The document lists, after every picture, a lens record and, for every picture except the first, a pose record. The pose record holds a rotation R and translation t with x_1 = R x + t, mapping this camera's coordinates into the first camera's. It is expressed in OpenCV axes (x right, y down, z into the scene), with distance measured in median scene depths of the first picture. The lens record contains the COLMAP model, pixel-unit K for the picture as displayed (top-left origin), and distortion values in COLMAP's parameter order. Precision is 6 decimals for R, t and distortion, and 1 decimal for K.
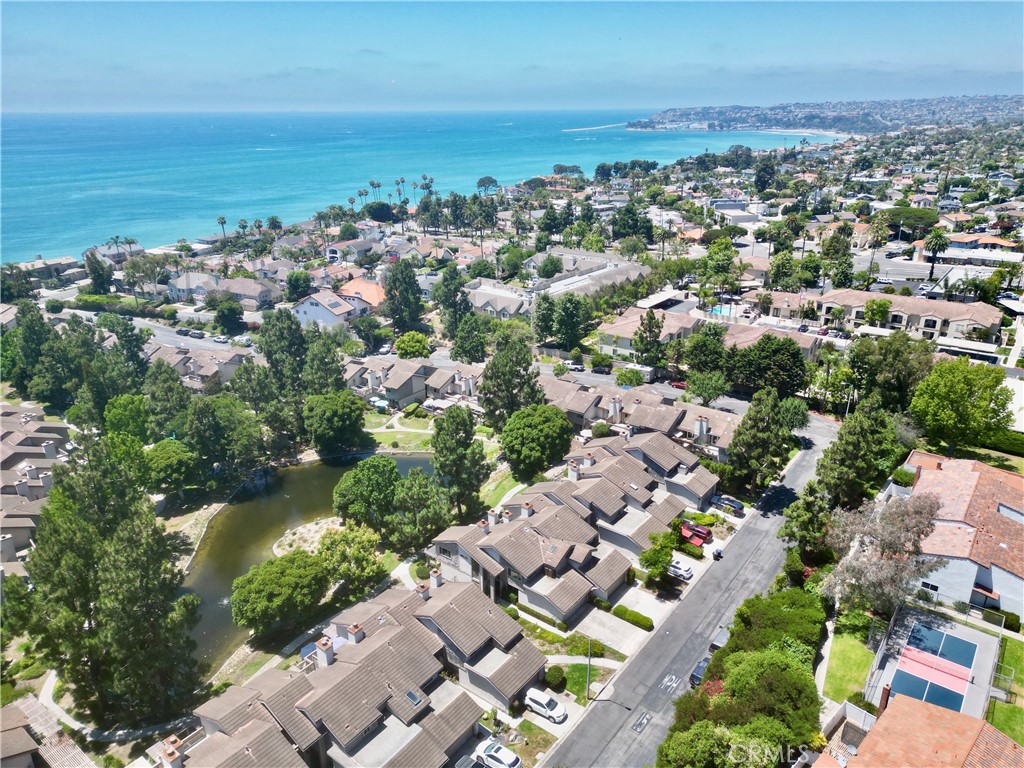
lens RADIAL K [[715.3, 0, 516.0], [0, 715.3, 385.0], [0, 0, 1]] dist [0.030540, -0.004218]
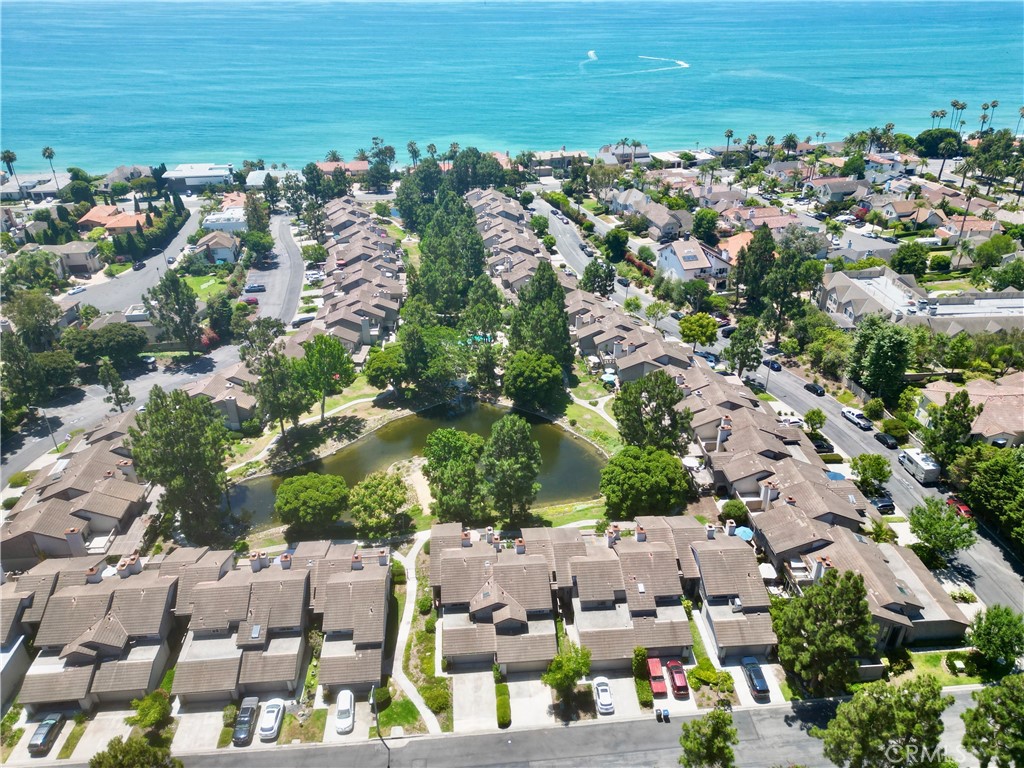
lens RADIAL K [[715.3, 0, 515.0], [0, 715.3, 381.7], [0, 0, 1]] dist [0.030540, -0.004218]
pose [[0.670706, 0.369869, -0.642923, 0.497334], [-0.273004, 0.929049, 0.249673, -0.247025], [0.689654, 0.008063, 0.724095, 0.257774]]
